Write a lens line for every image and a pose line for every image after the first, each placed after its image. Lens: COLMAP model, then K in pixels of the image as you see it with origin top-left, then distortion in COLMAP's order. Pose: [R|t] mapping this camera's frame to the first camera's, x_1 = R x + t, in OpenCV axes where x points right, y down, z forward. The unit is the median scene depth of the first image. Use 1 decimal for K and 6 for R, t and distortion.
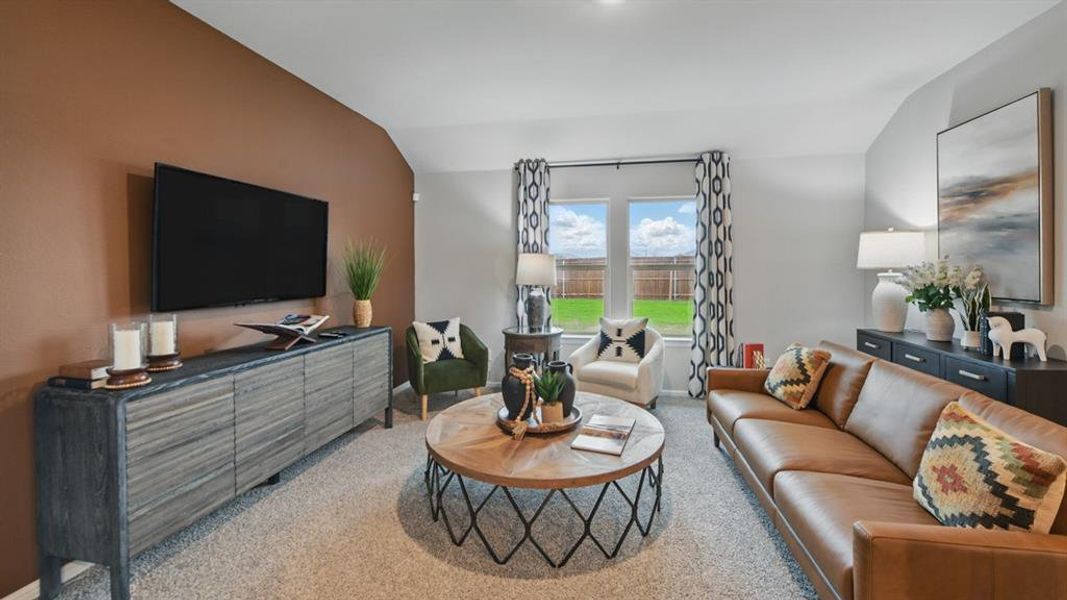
lens RADIAL K [[422.6, 0, 541.6], [0, 422.6, 273.0], [0, 0, 1]] dist [-0.002131, -0.000138]
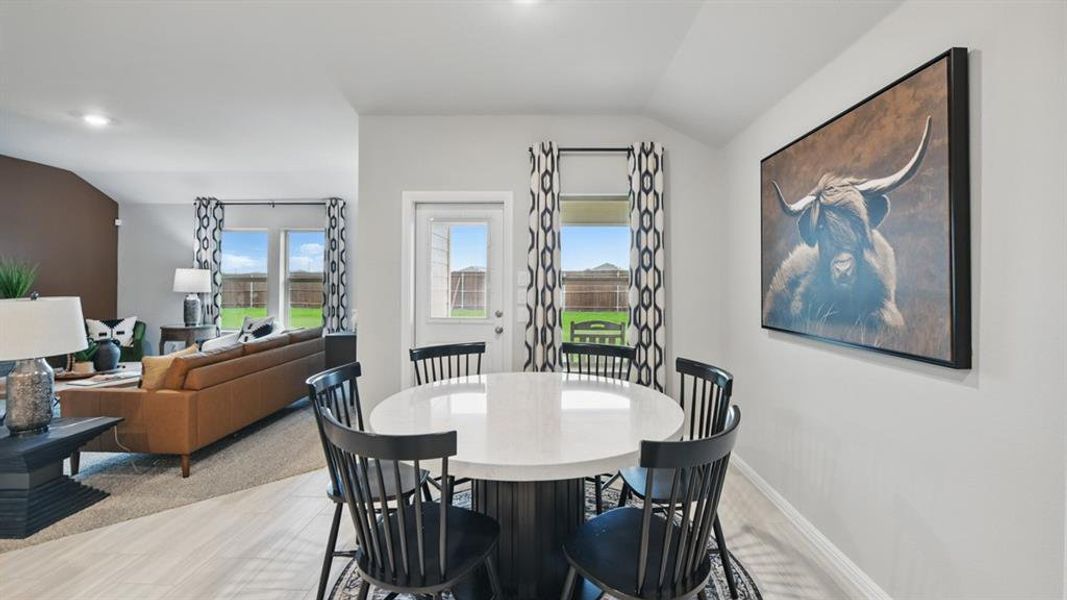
lens RADIAL K [[430.1, 0, 539.6], [0, 430.1, 284.1], [0, 0, 1]] dist [-0.005448, -0.000559]
pose [[0.989479, 0.008720, 0.144411, 0.911201], [-0.007855, 0.999948, -0.006555, 0.003052], [-0.144460, 0.005351, 0.989496, -0.531417]]
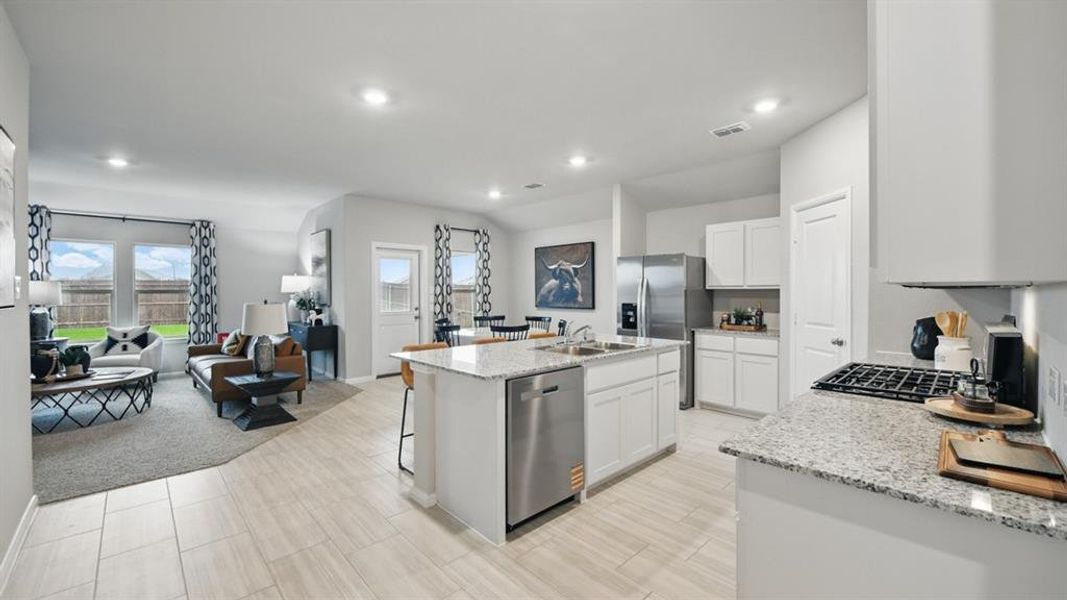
lens RADIAL K [[431.0, 0, 535.6], [0, 431.0, 293.6], [0, 0, 1]] dist [-0.003580, -0.000512]
pose [[0.593258, -0.001119, 0.805011, -0.172554], [0.008394, 0.999953, -0.004796, 0.013202], [-0.804968, 0.009602, 0.593240, -1.045439]]
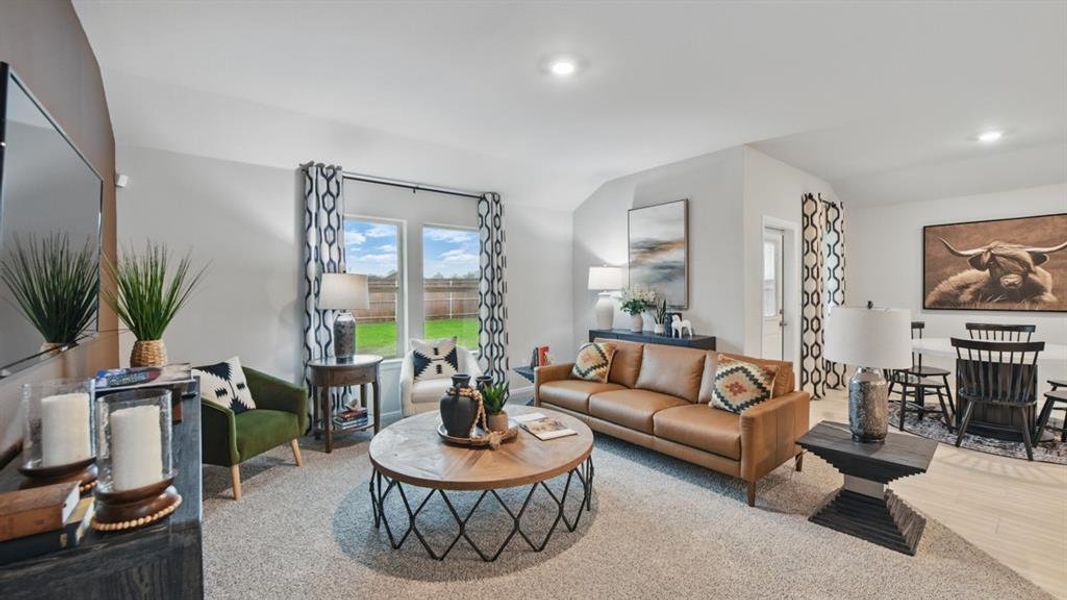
lens RADIAL K [[418.4, 0, 533.5], [0, 418.4, 300.0], [0, 0, 1]] dist [-0.011285, -0.000322]
pose [[0.661538, -0.017853, 0.749699, -0.427523], [0.012050, 0.999841, 0.013176, 0.002521], [-0.749814, 0.000317, 0.661648, 0.130318]]
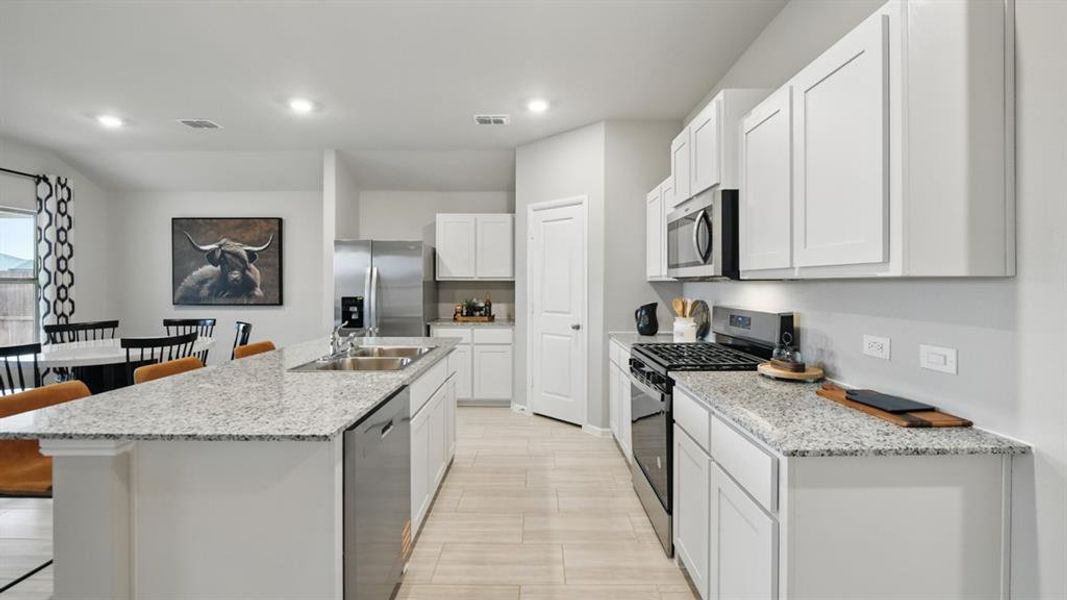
lens RADIAL K [[430.1, 0, 539.6], [0, 430.1, 284.1], [0, 0, 1]] dist [-0.005448, -0.000559]
pose [[-0.178628, 0.002849, 0.983913, -0.096154], [0.009297, 0.999956, -0.001207, 0.012207], [-0.983873, 0.008931, -0.178646, -0.767986]]
